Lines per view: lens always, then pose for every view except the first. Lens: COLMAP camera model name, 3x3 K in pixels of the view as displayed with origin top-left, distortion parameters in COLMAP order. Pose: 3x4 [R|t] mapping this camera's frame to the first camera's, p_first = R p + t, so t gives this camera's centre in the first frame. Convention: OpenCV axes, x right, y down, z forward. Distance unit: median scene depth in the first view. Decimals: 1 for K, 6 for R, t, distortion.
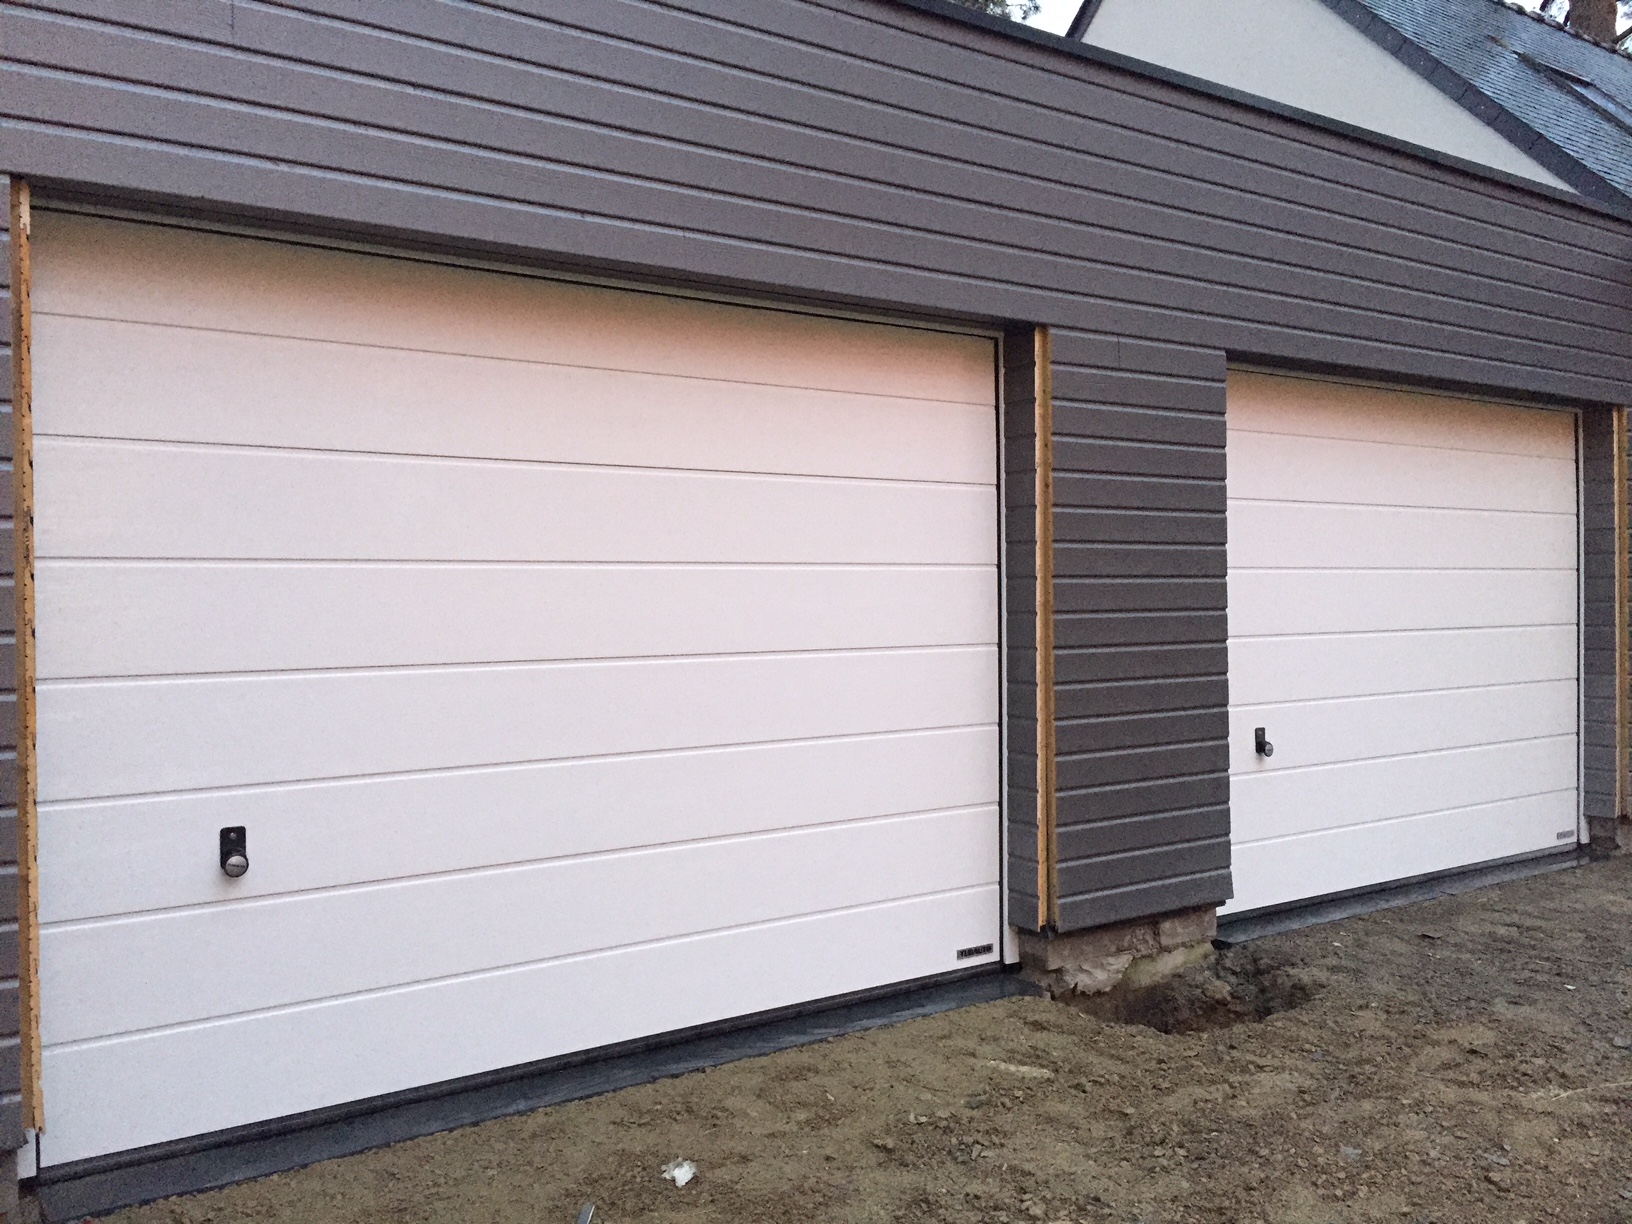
lens RADIAL K [[1398.1, 0, 814.6], [0, 1398.1, 605.6], [0, 0, 1]] dist [0.083636, -0.116305]
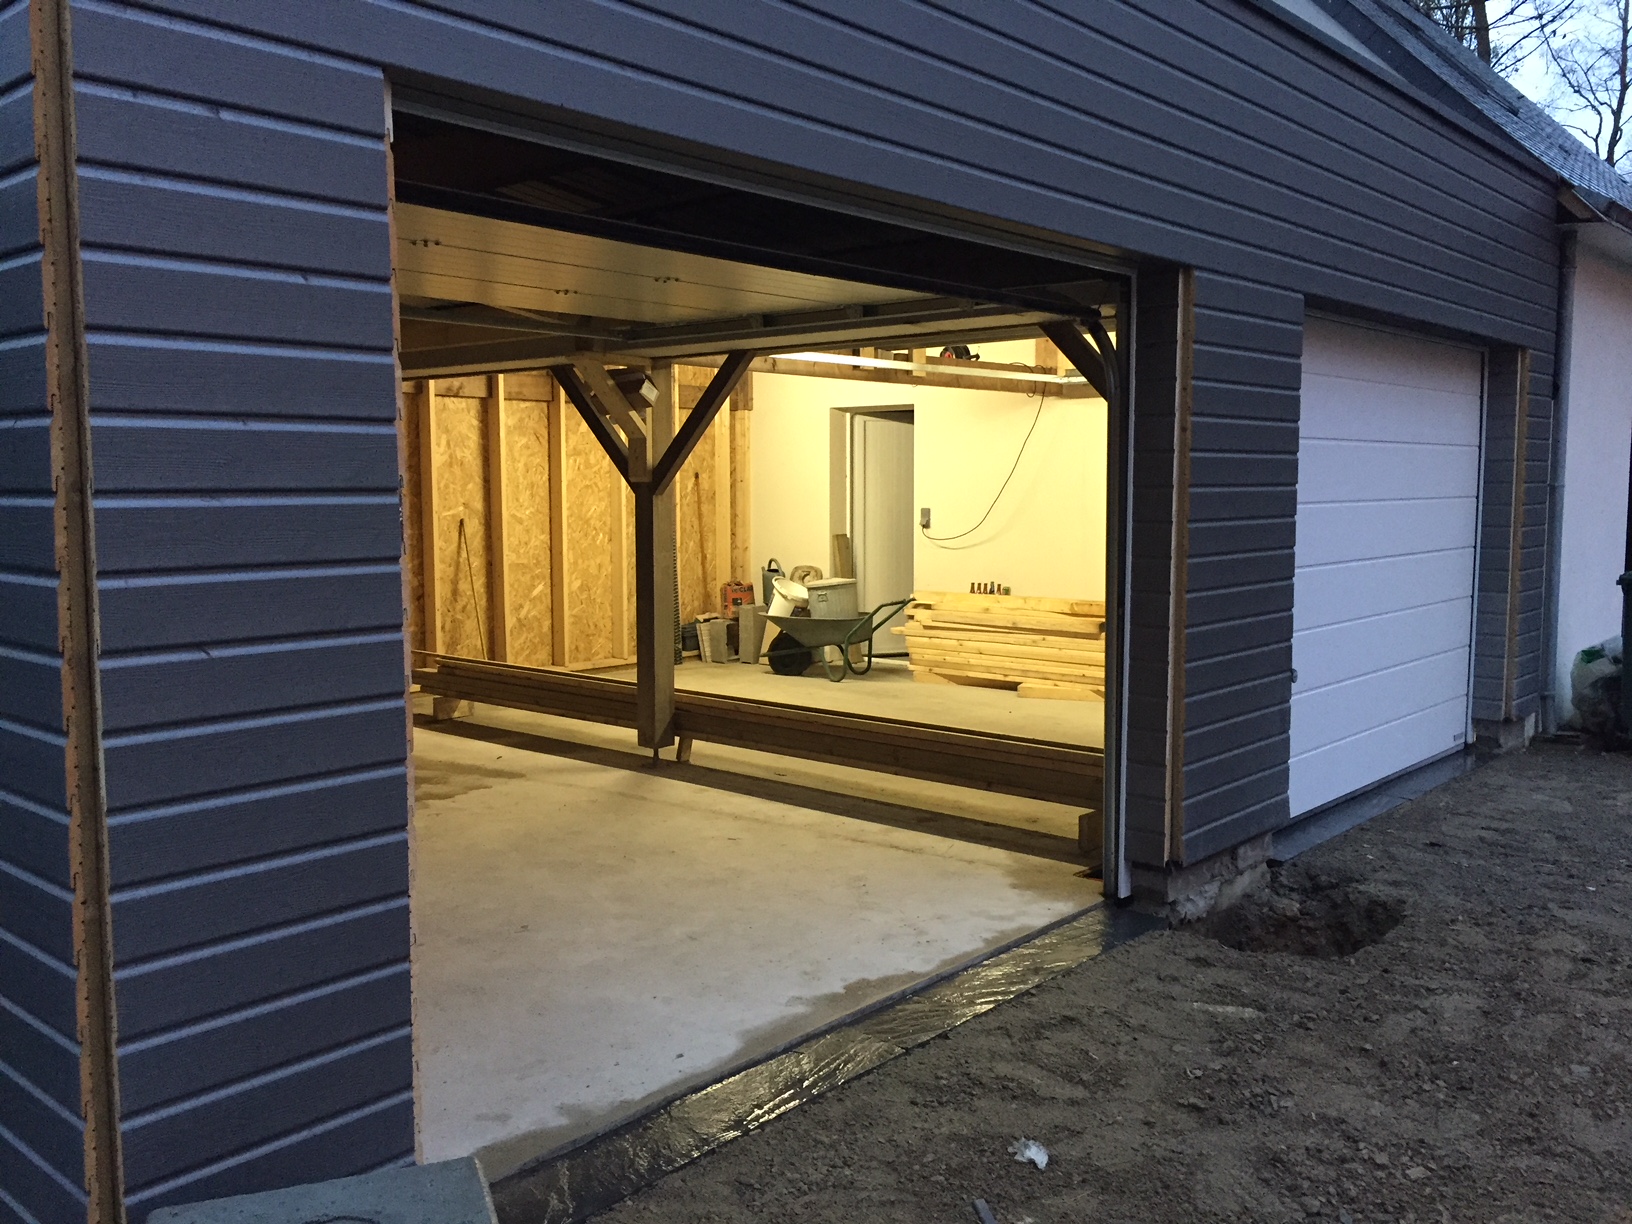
lens RADIAL K [[1398.1, 0, 826.0], [0, 1398.1, 607.5], [0, 0, 1]] dist [0.083636, -0.116305]
pose [[0.971690, -0.011041, 0.236000, -0.350482], [-0.008729, 0.996547, 0.082564, -0.043484], [-0.236097, -0.082287, 0.968239, 0.085980]]
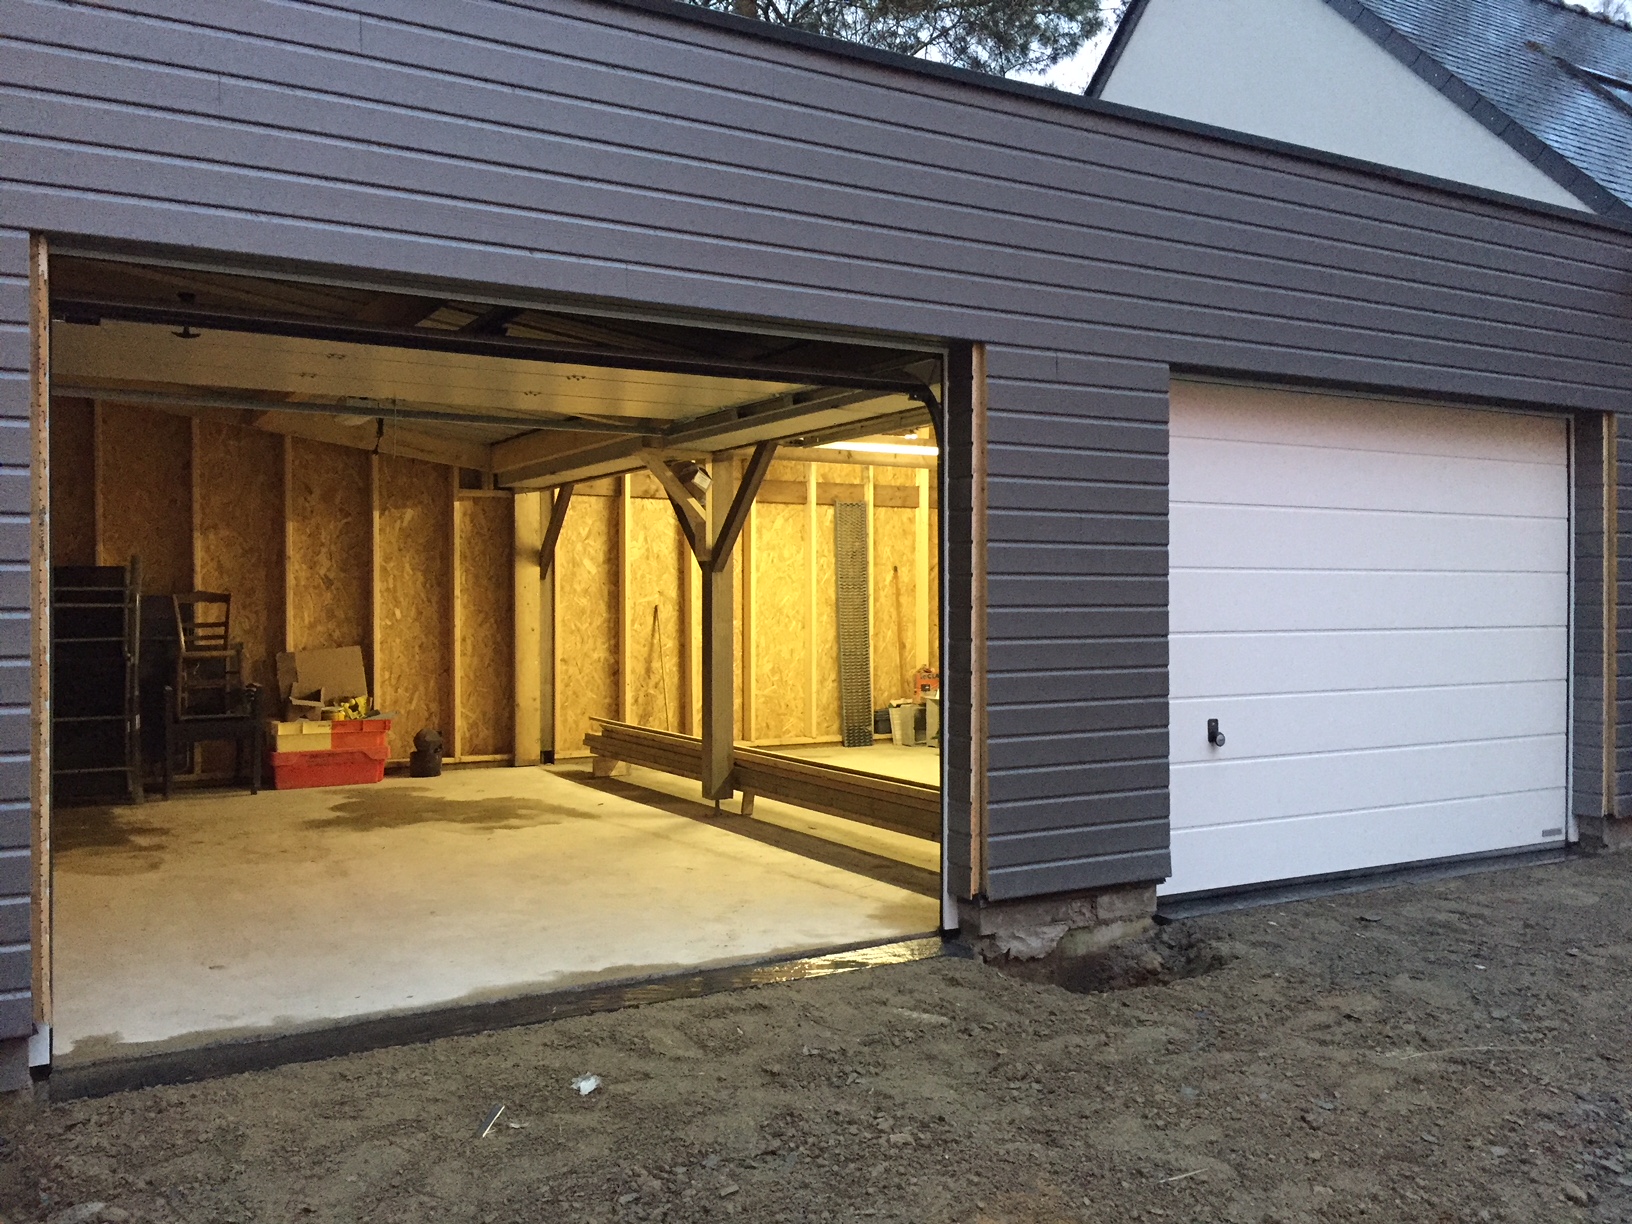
lens RADIAL K [[1398.1, 0, 813.8], [0, 1398.1, 604.2], [0, 0, 1]] dist [0.083636, -0.116305]
pose [[0.996421, 0.010246, -0.083904, 0.138809], [-0.010358, 0.999946, -0.000896, 0.006140], [0.083890, 0.001762, 0.996473, -0.101814]]
